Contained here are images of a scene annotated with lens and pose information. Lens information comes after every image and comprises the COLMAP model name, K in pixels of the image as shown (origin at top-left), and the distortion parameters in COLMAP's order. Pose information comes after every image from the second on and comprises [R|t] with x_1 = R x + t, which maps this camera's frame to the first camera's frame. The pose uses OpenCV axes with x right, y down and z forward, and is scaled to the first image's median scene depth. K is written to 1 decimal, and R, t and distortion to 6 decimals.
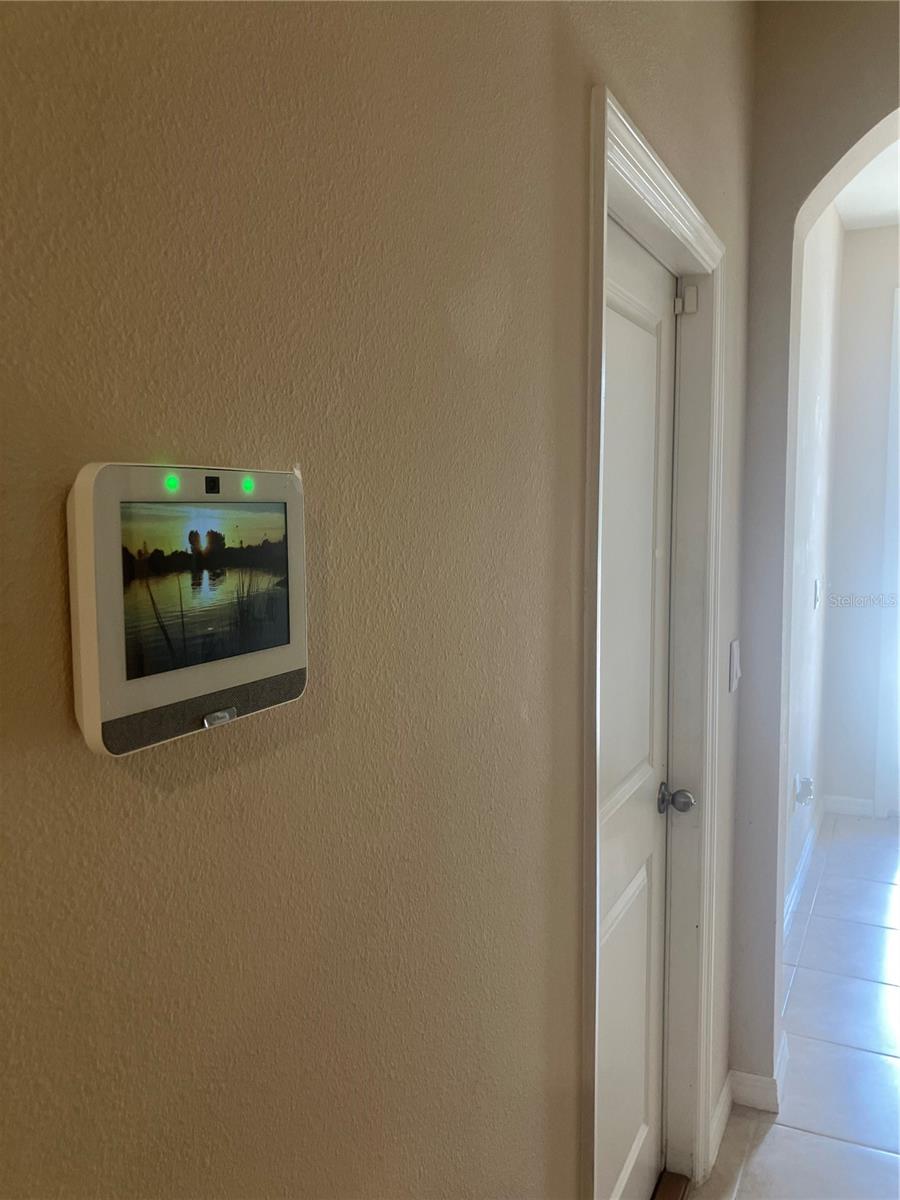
lens RADIAL K [[986.2, 0, 445.4], [0, 986.2, 596.5], [0, 0, 1]] dist [0.003824, -0.003270]
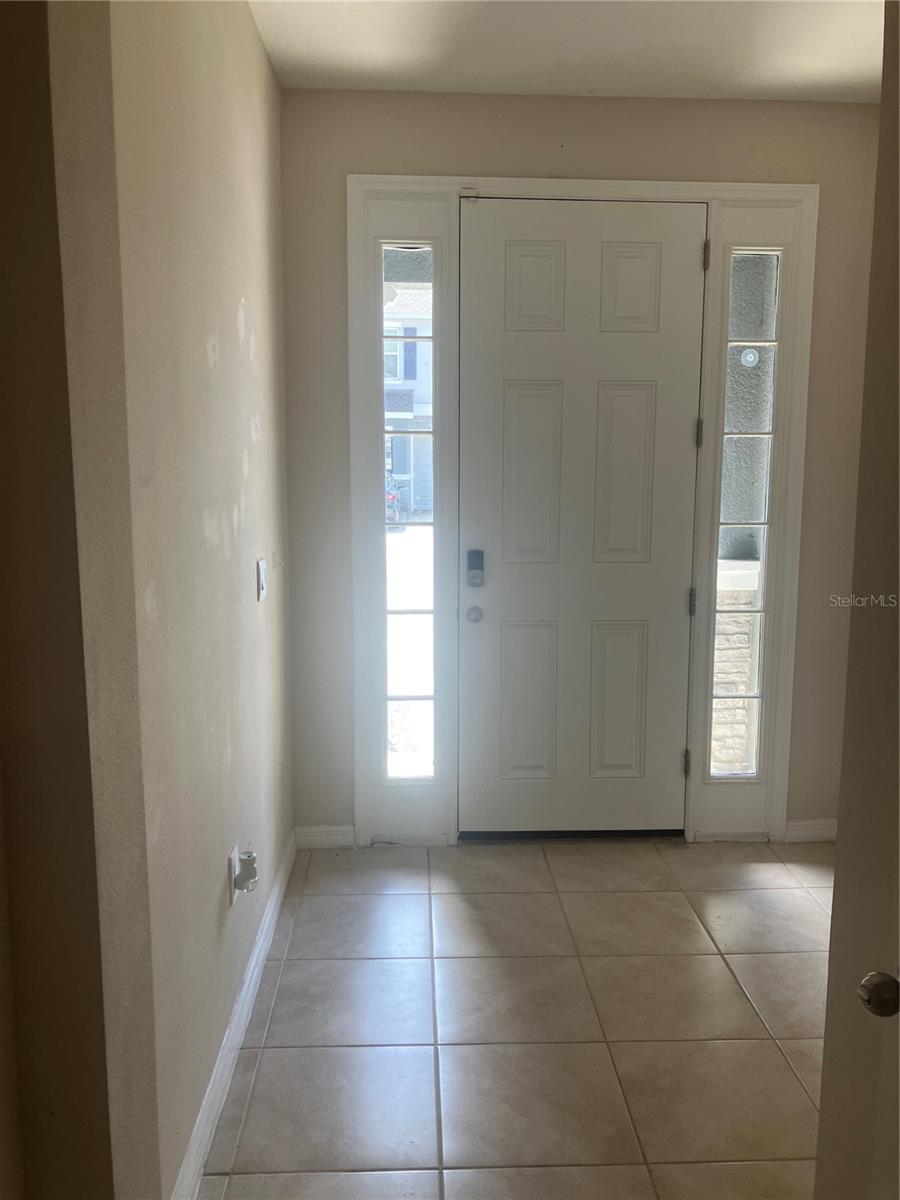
lens RADIAL K [[986.2, 0, 448.1], [0, 986.2, 601.2], [0, 0, 1]] dist [0.003824, -0.003270]
pose [[0.885345, -0.060382, 0.460996, 0.266875], [0.039330, 0.997703, 0.055148, -0.034197], [-0.463267, -0.030694, 0.885687, 0.483427]]
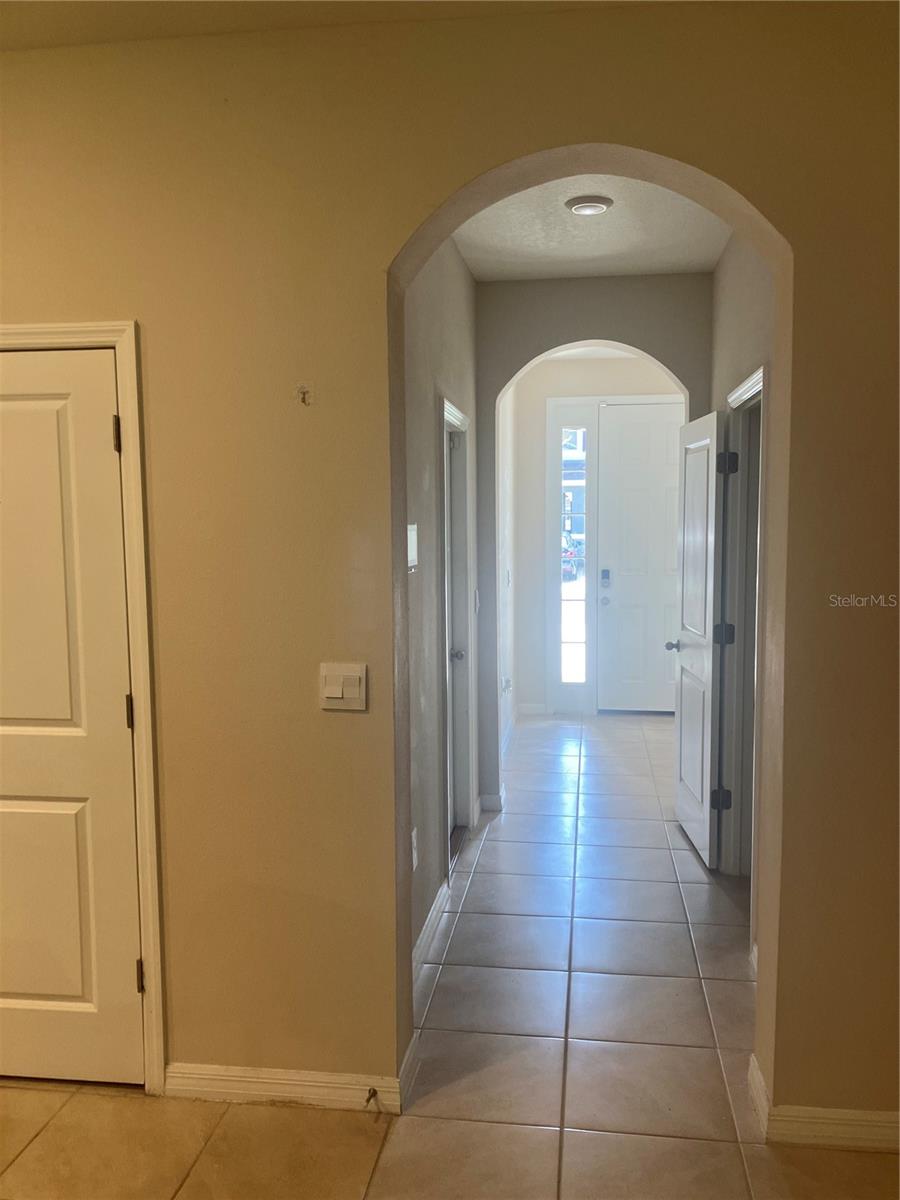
lens RADIAL K [[986.2, 0, 452.2], [0, 986.2, 600.3], [0, 0, 1]] dist [0.003824, -0.003270]
pose [[0.953360, -0.029375, 0.300403, -0.386876], [0.034889, 0.999307, -0.013004, 0.088749], [-0.299813, 0.022878, 0.953724, -0.997525]]
